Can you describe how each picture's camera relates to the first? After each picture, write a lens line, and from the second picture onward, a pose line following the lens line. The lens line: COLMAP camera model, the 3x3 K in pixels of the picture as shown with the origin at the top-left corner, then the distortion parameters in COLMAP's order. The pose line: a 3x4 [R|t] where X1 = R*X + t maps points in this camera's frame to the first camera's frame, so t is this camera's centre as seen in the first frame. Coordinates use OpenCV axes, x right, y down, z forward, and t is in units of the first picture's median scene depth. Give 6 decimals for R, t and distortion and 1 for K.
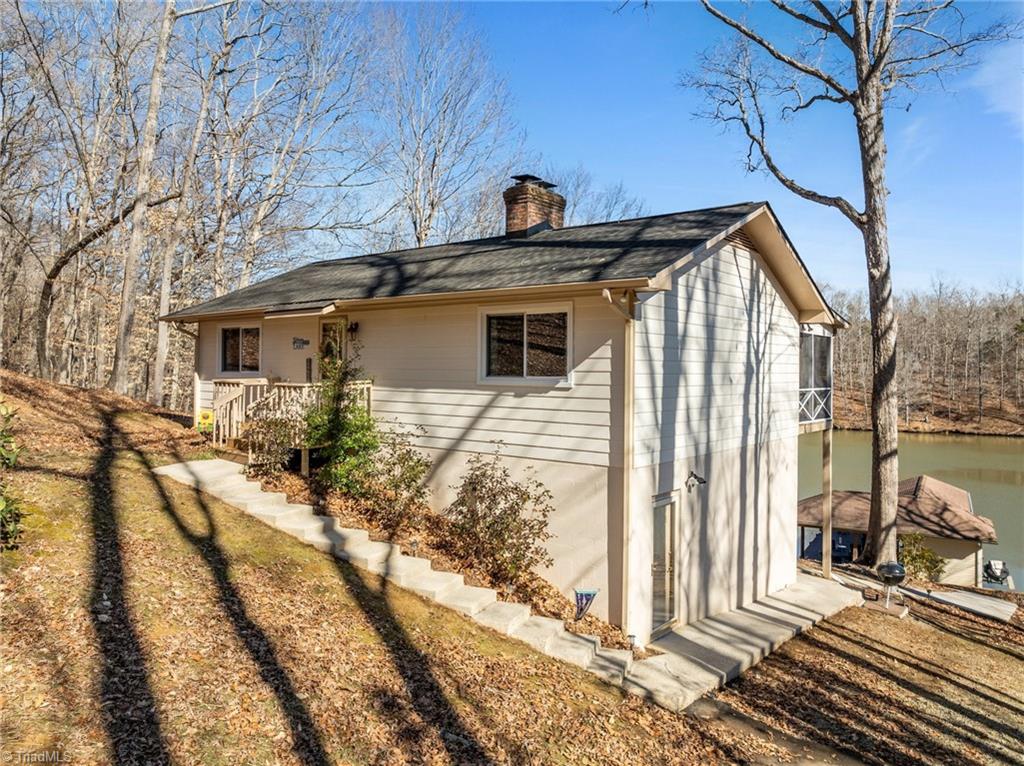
lens RADIAL K [[725.2, 0, 515.7], [0, 725.2, 368.0], [0, 0, 1]] dist [-0.036441, 0.007327]
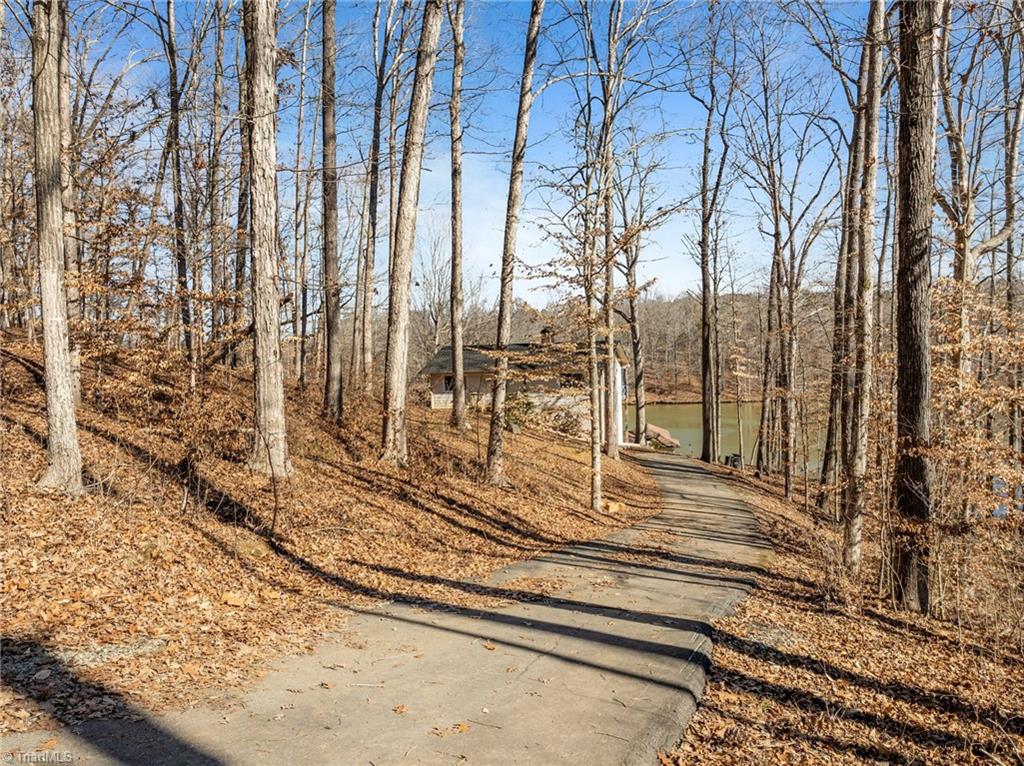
lens RADIAL K [[740.3, 0, 512.7], [0, 740.3, 424.1], [0, 0, 1]] dist [-0.040912, -0.000073]
pose [[0.935991, -0.071669, 0.344652, -1.266029], [0.041166, 0.994623, 0.095030, -0.141693], [-0.349610, -0.074760, 0.933908, -2.024449]]
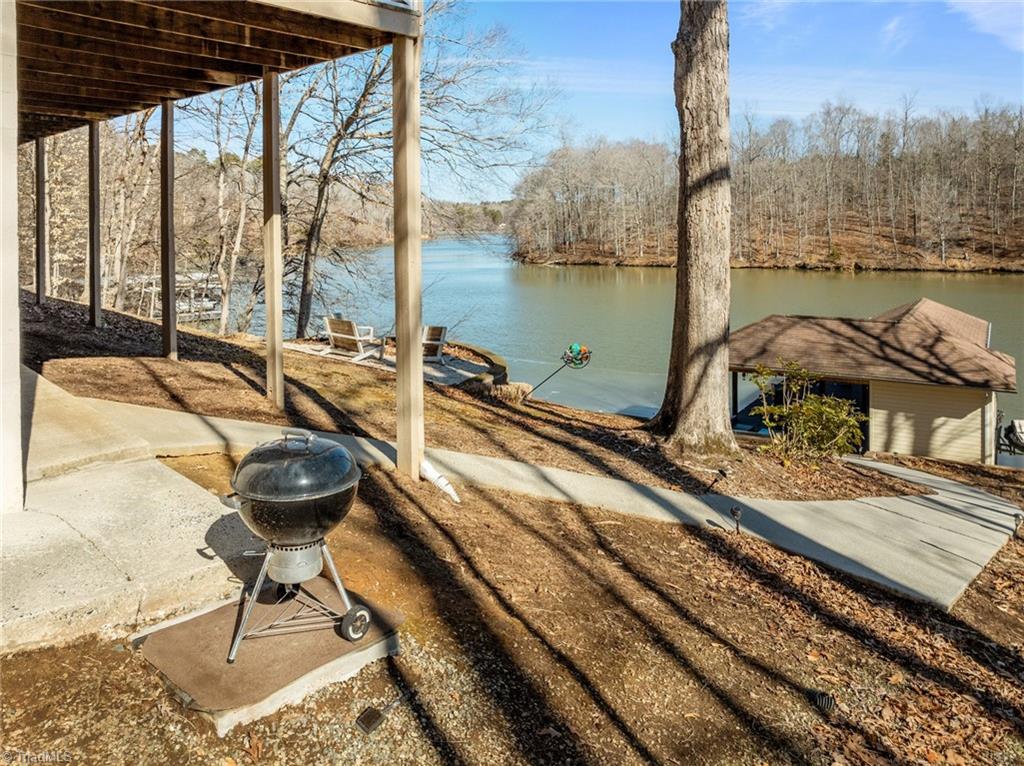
lens RADIAL K [[767.4, 0, 513.7], [0, 767.4, 237.7], [0, 0, 1]] dist [-0.083545, 0.072095]
pose [[0.999253, -0.019037, -0.033633, 0.559297], [0.019707, 0.999612, 0.019691, 0.196860], [0.033245, -0.020339, 0.999240, 0.728112]]
